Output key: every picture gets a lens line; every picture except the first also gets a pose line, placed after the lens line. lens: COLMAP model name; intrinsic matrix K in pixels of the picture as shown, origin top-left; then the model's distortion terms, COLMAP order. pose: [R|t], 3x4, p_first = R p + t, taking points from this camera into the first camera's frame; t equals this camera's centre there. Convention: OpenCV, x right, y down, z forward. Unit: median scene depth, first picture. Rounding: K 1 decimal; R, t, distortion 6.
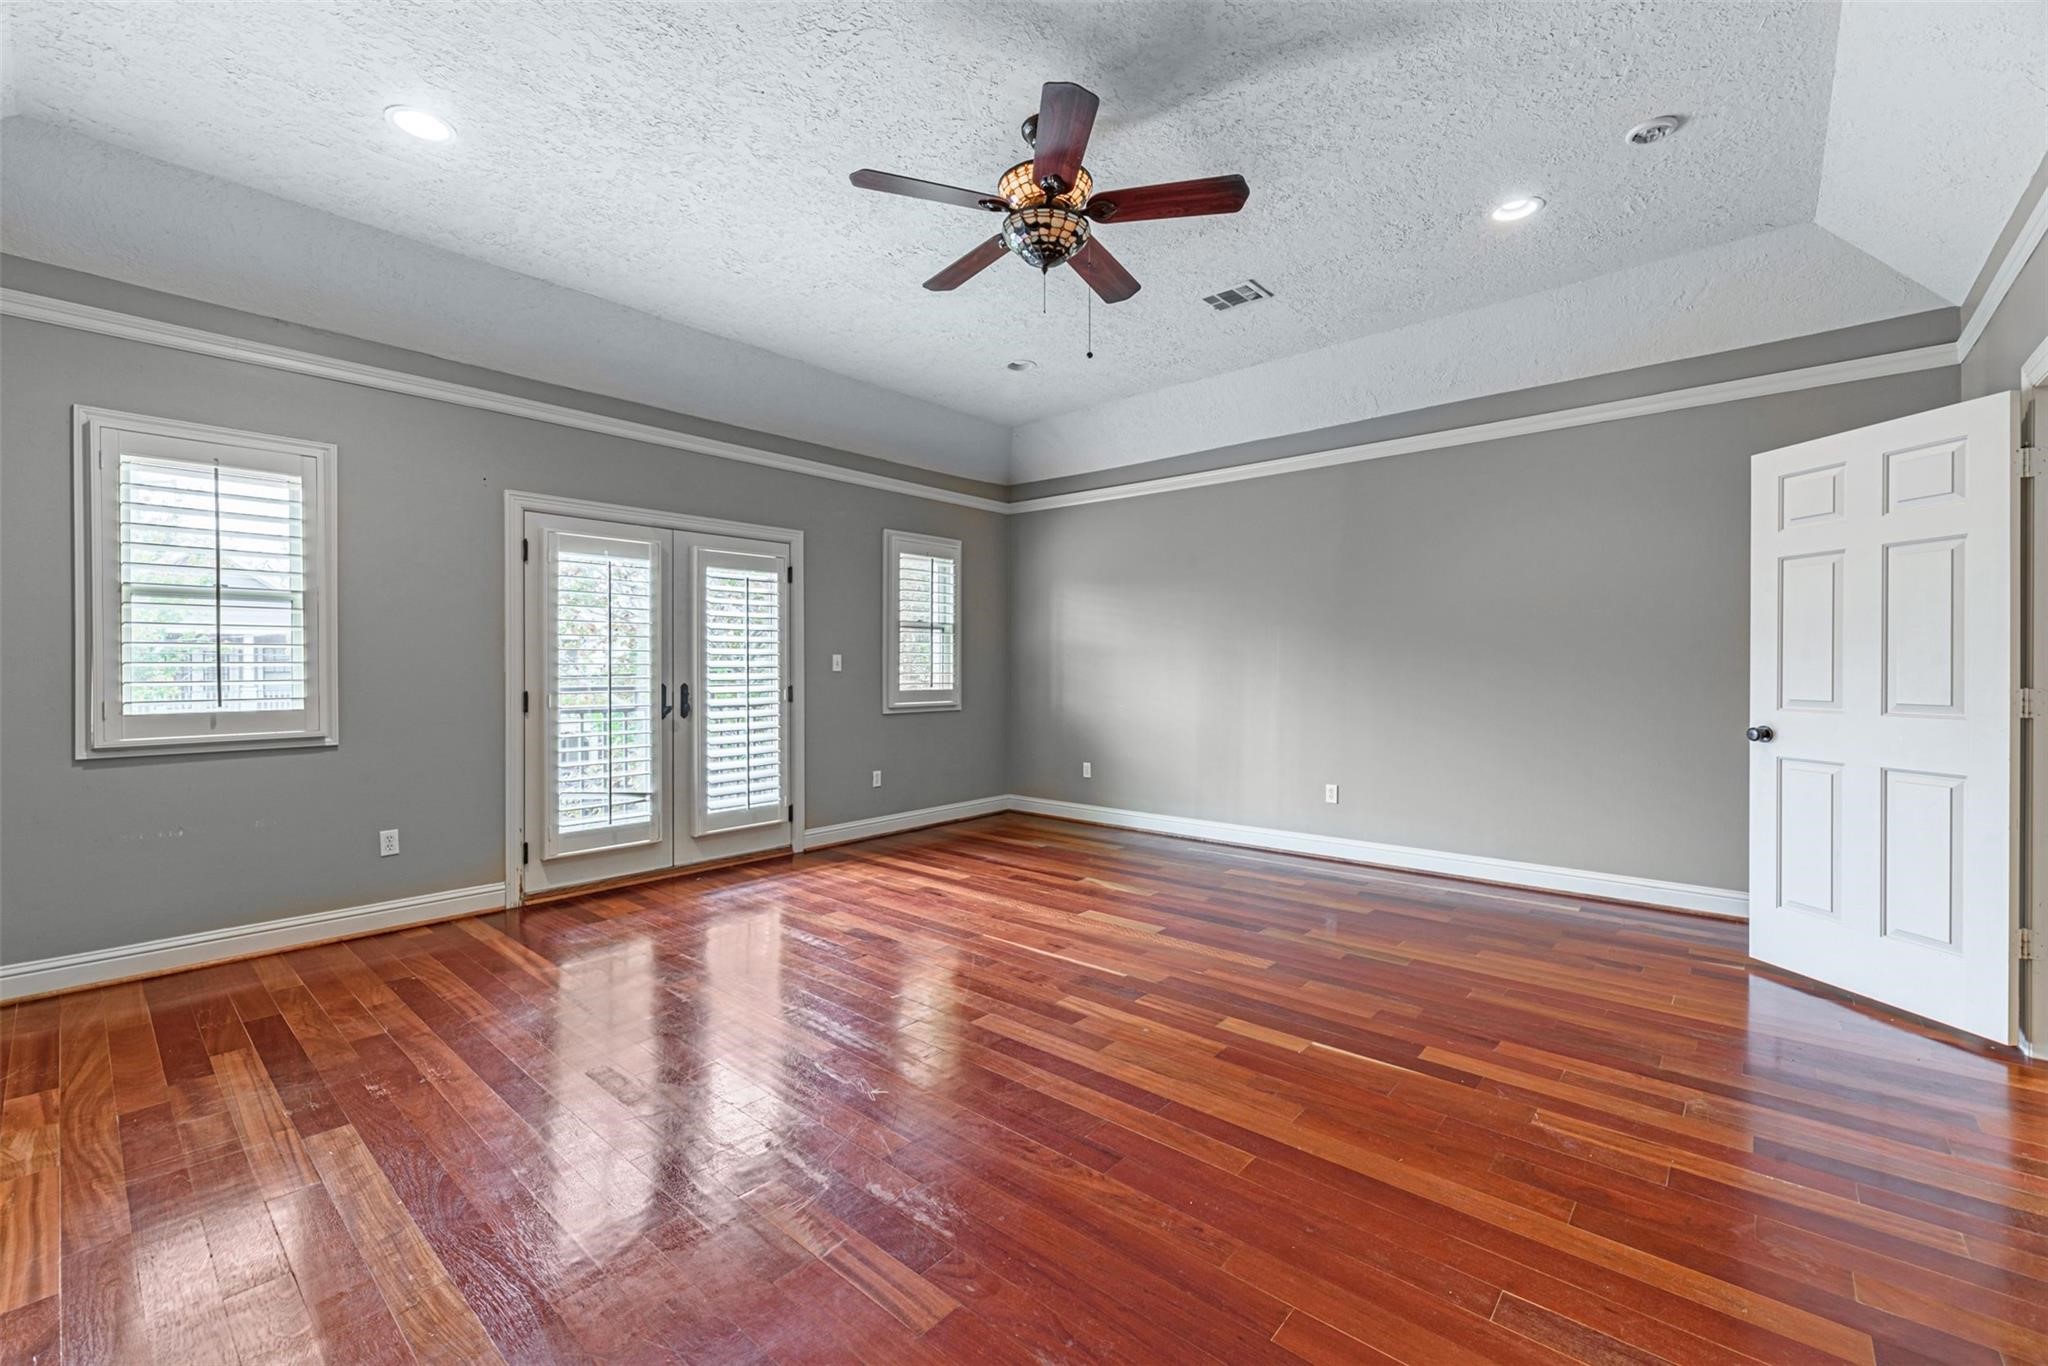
lens RADIAL K [[828.2, 0, 1021.1], [0, 828.2, 669.1], [0, 0, 1]] dist [-0.000721, -0.000032]
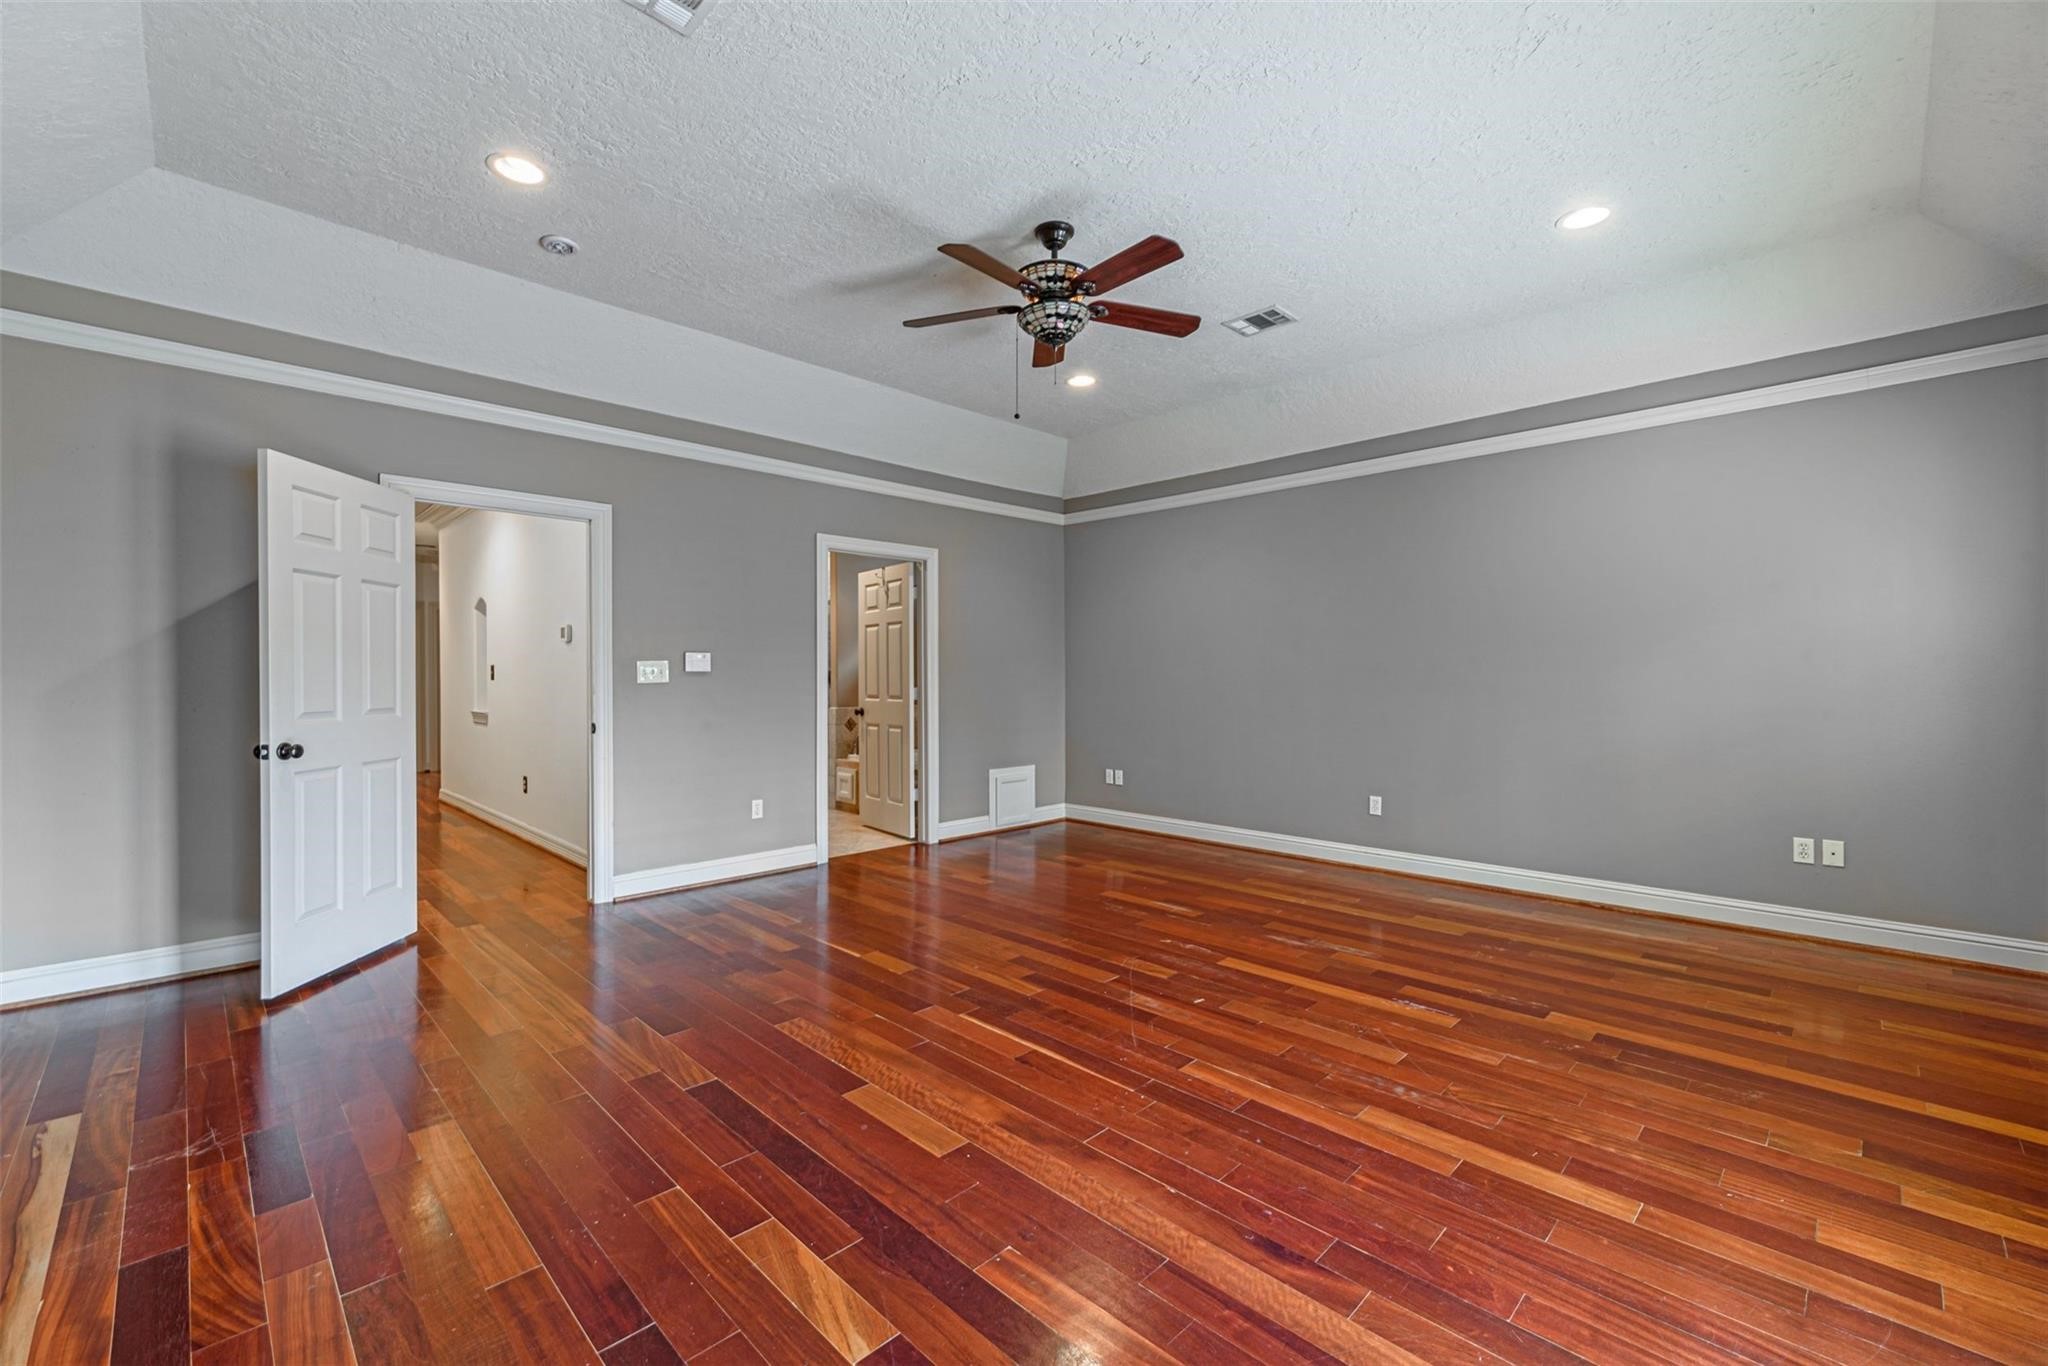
lens RADIAL K [[828.2, 0, 1032.1], [0, 828.2, 672.5], [0, 0, 1]] dist [-0.000721, -0.000032]
pose [[-0.998459, 0.003936, 0.055352, -0.003302], [0.003614, 0.999976, -0.005910, -0.000579], [-0.055373, -0.005700, -0.998449, 1.443939]]
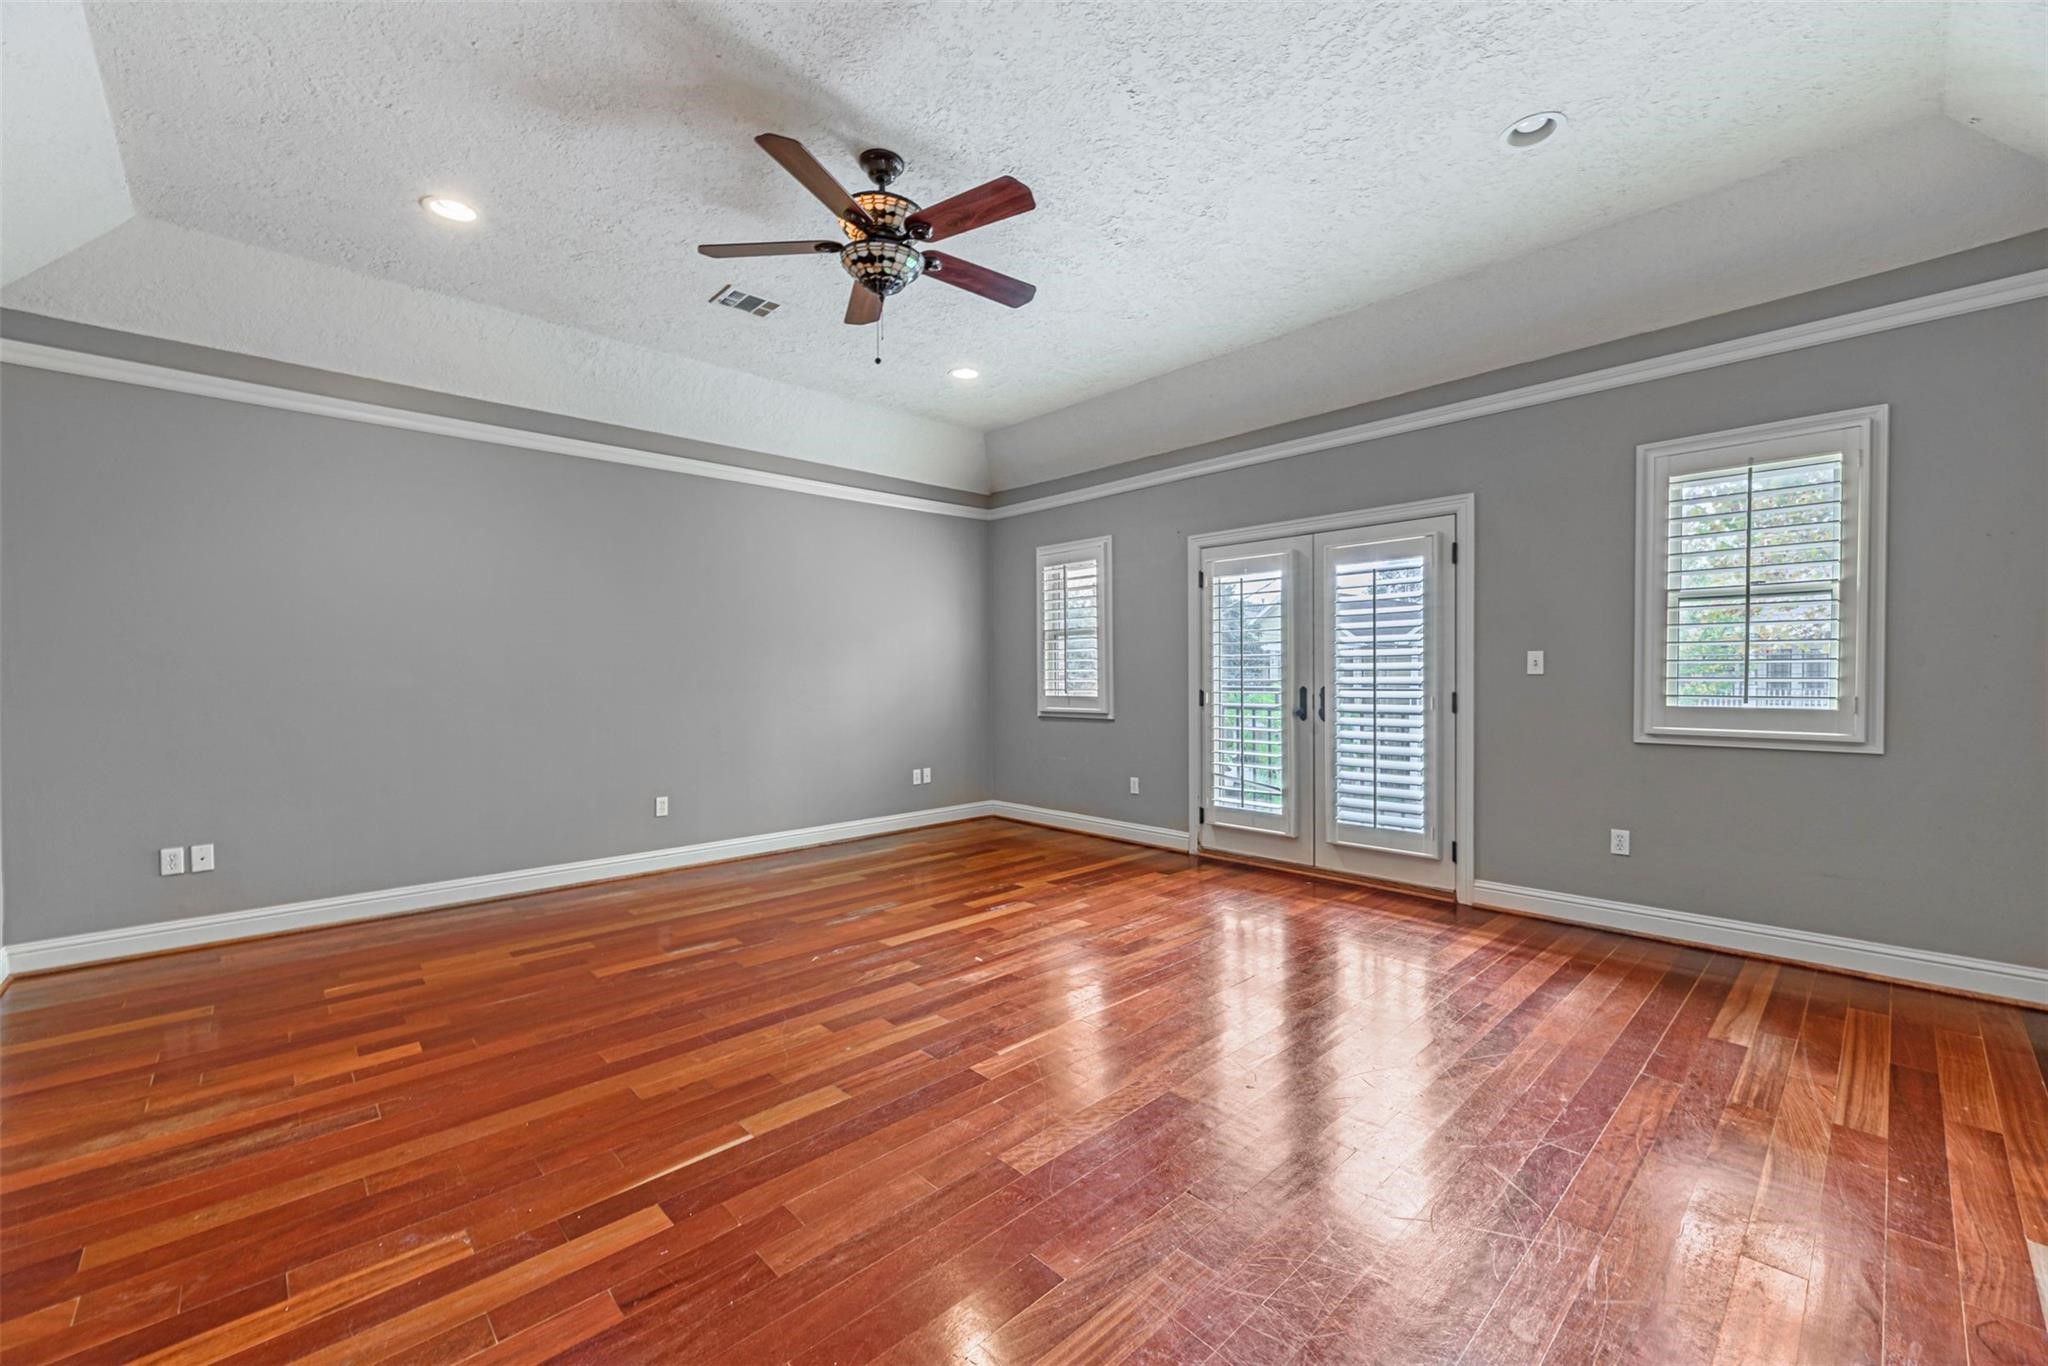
lens RADIAL K [[828.2, 0, 1015.4], [0, 828.2, 685.1], [0, 0, 1]] dist [-0.000721, -0.000032]
pose [[-0.092366, 0.018427, -0.995555, 0.702479], [0.006510, 0.999819, 0.017902, -0.005034], [0.995704, -0.004827, -0.092469, 0.828317]]
